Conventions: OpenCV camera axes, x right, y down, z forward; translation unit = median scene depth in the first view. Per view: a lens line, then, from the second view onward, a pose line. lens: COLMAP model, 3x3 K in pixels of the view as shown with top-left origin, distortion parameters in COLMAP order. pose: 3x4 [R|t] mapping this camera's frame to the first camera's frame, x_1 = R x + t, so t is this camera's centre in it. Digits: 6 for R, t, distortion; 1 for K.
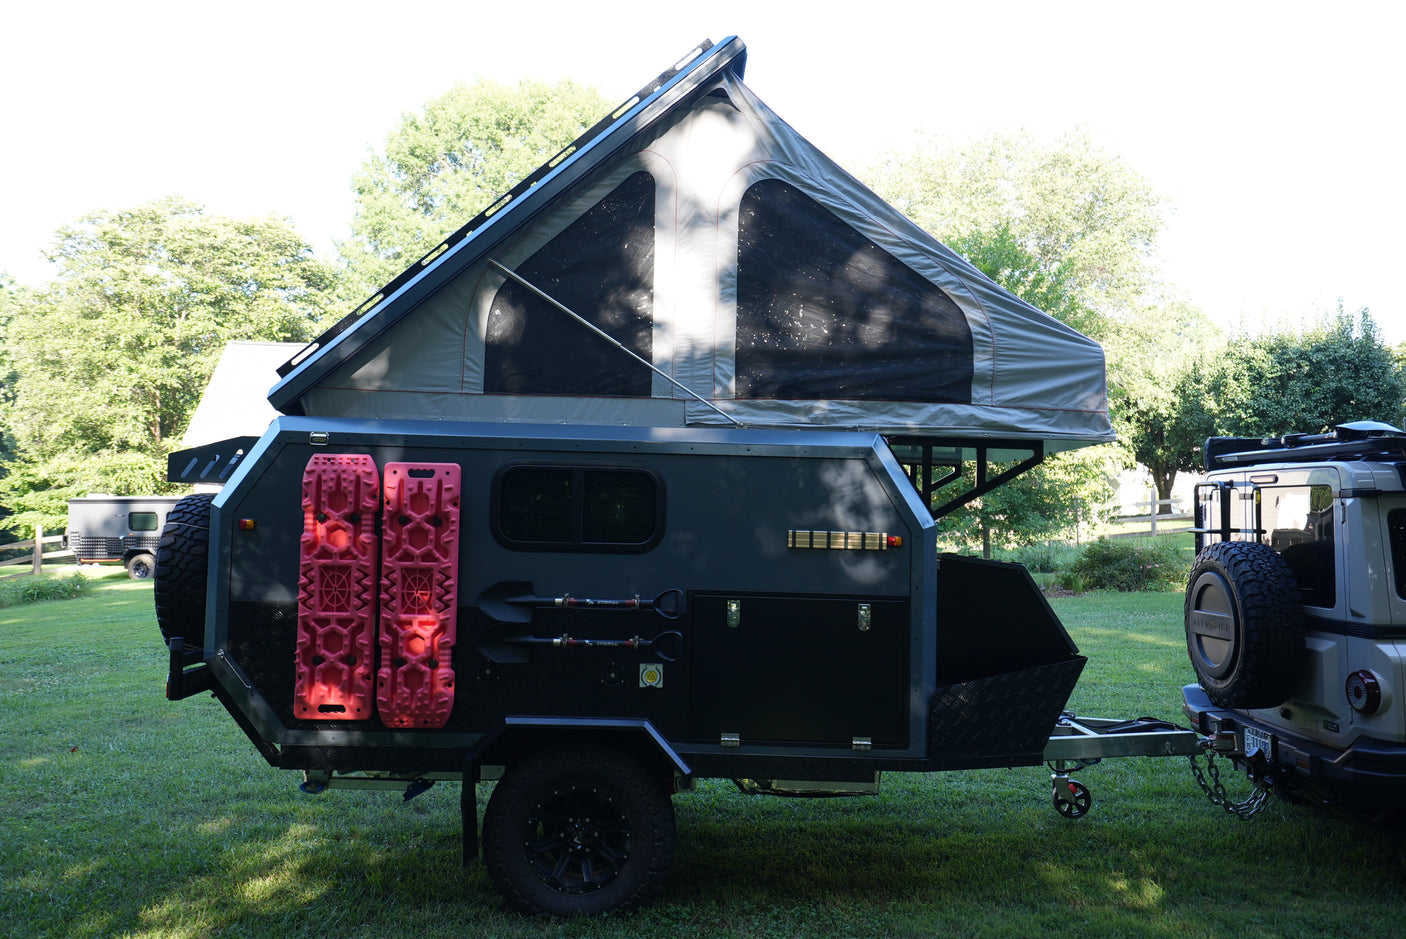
lens RADIAL K [[1218.7, 0, 703.0], [0, 1218.7, 469.5], [0, 0, 1]] dist [0.038746, 0.002783]
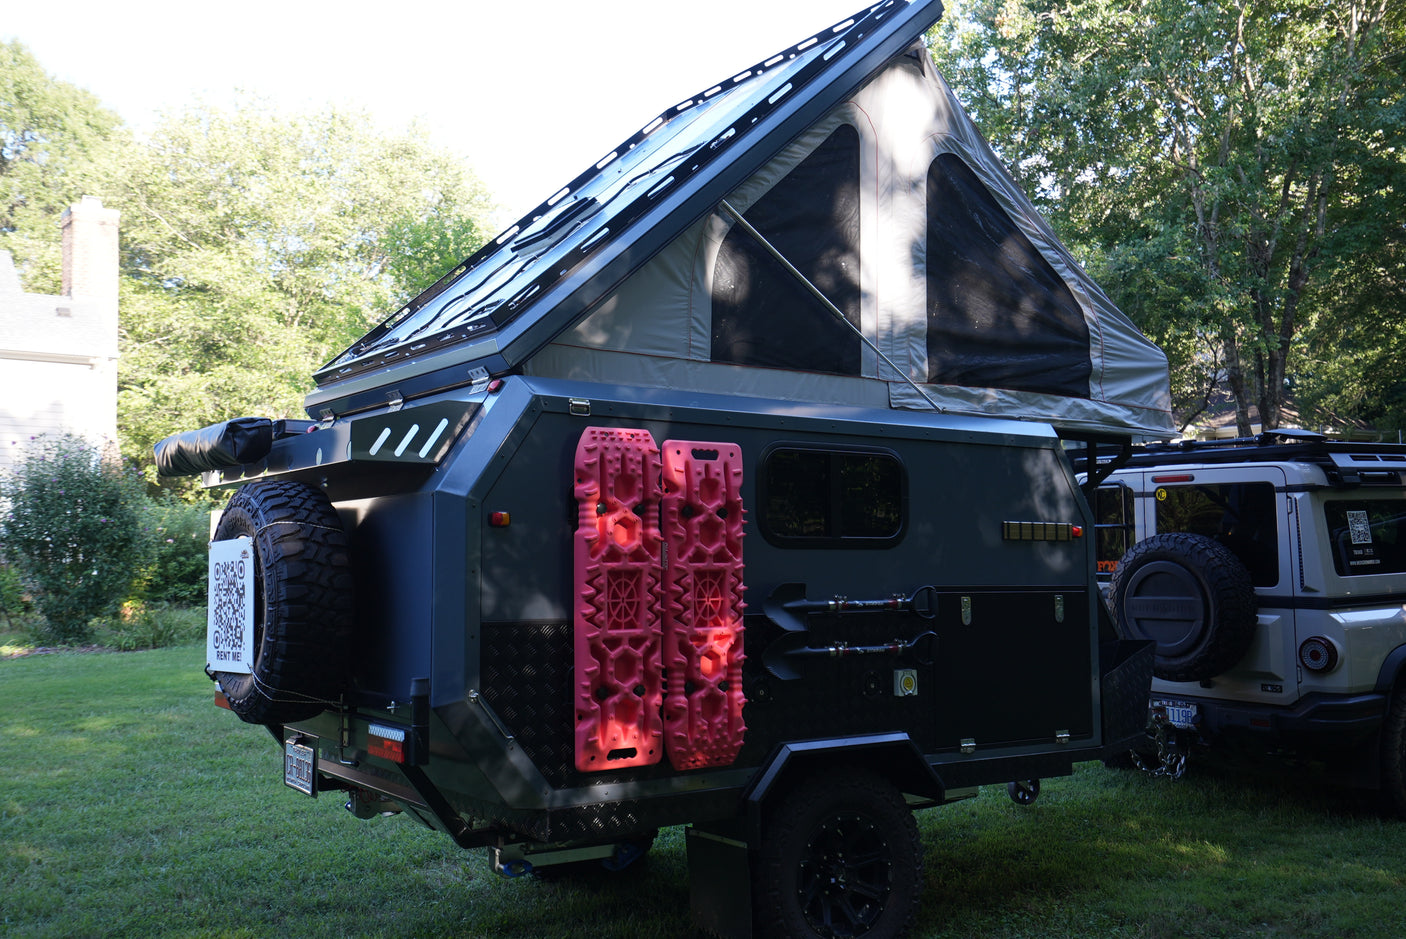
lens RADIAL K [[1358.6, 0, 703.0], [0, 1358.6, 469.5], [0, 0, 1]] dist [0.056888, 0.018754]
pose [[0.825785, 0.013356, 0.563826, -0.727604], [-0.003770, 0.999828, -0.018162, 0.029198], [-0.563972, 0.012872, 0.825694, 0.245456]]
